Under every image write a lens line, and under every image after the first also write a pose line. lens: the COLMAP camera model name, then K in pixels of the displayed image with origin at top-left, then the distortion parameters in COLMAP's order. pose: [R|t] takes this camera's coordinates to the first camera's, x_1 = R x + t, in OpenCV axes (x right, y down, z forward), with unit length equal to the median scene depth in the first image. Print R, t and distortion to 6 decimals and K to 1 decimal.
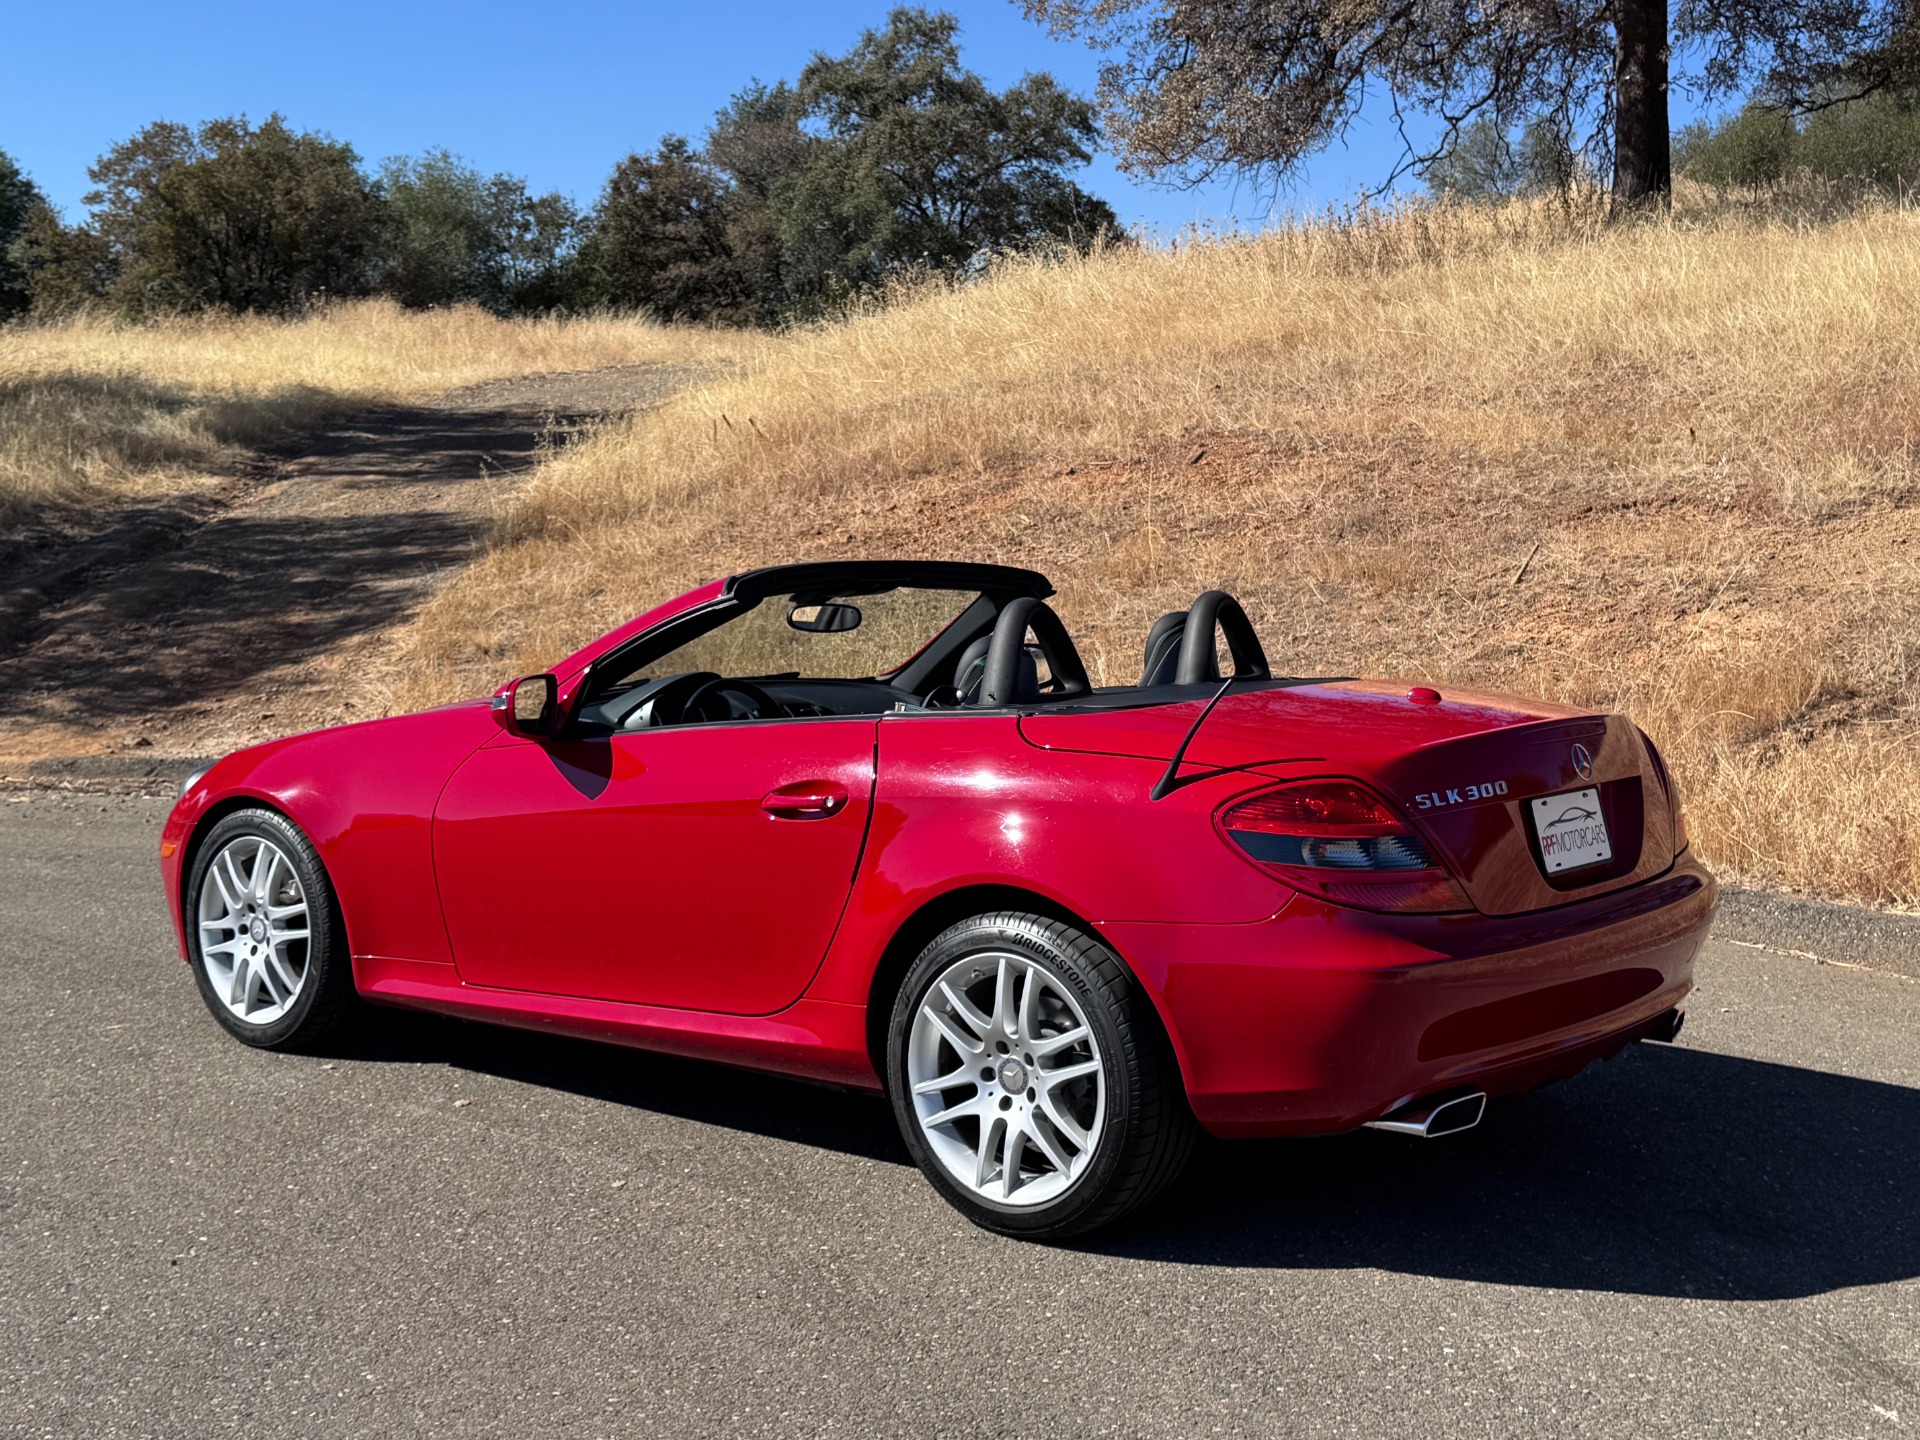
lens RADIAL K [[2223.1, 0, 963.7], [0, 2223.1, 744.2], [0, 0, 1]] dist [0.217140, -0.526387]
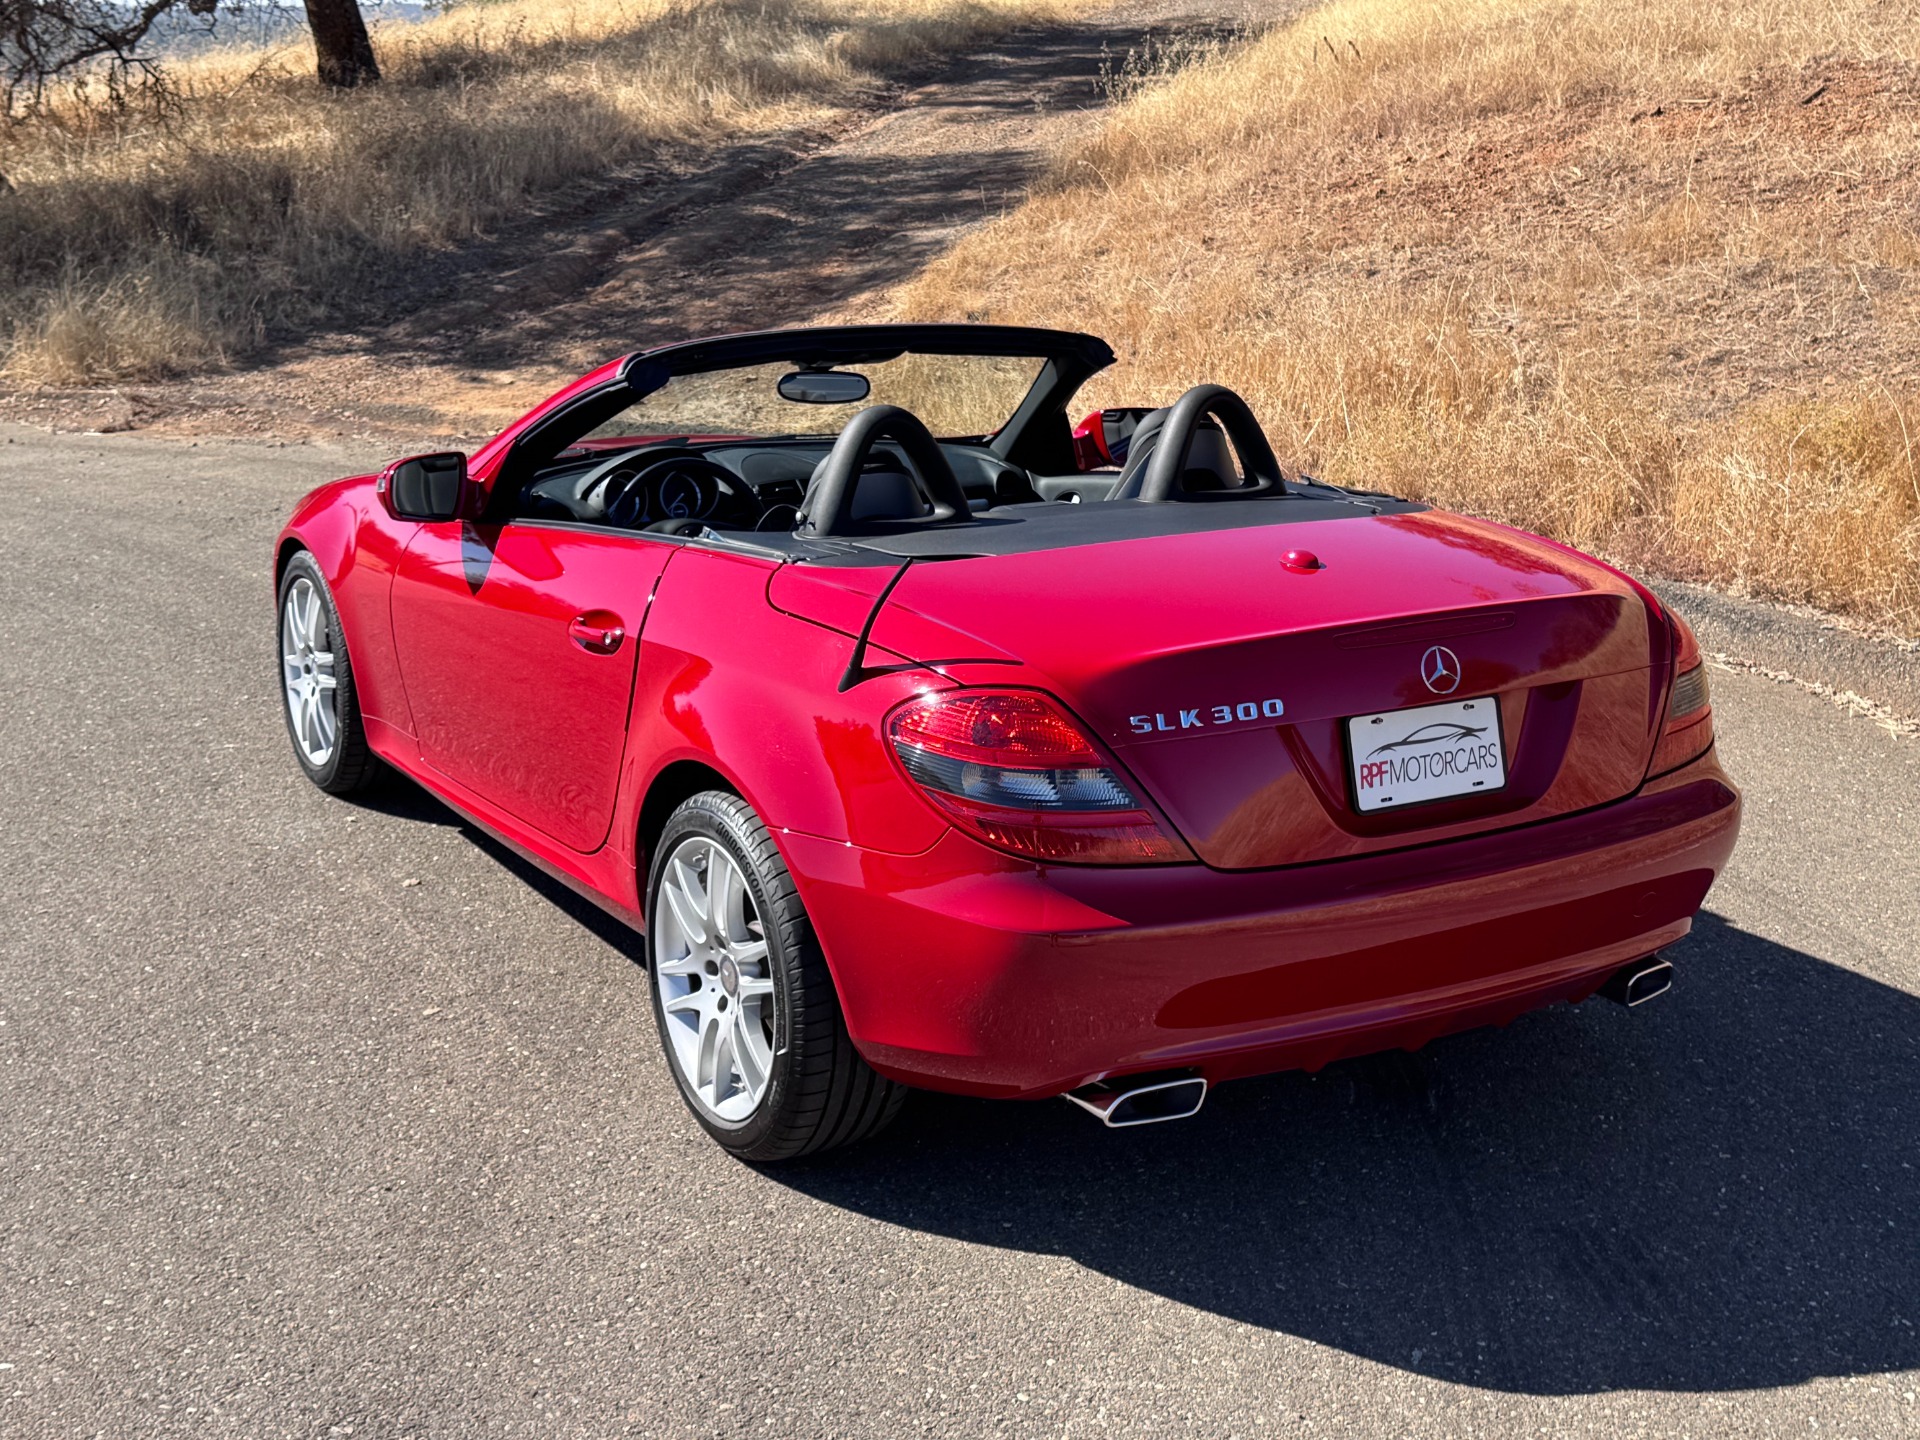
lens RADIAL K [[2223.1, 0, 963.7], [0, 2223.1, 744.2], [0, 0, 1]] dist [0.217140, -0.526387]
pose [[0.938684, 0.097296, -0.330766, 0.091459], [-0.039024, 0.983174, 0.178457, -0.023919], [0.342563, -0.154607, 0.926686, 0.053208]]
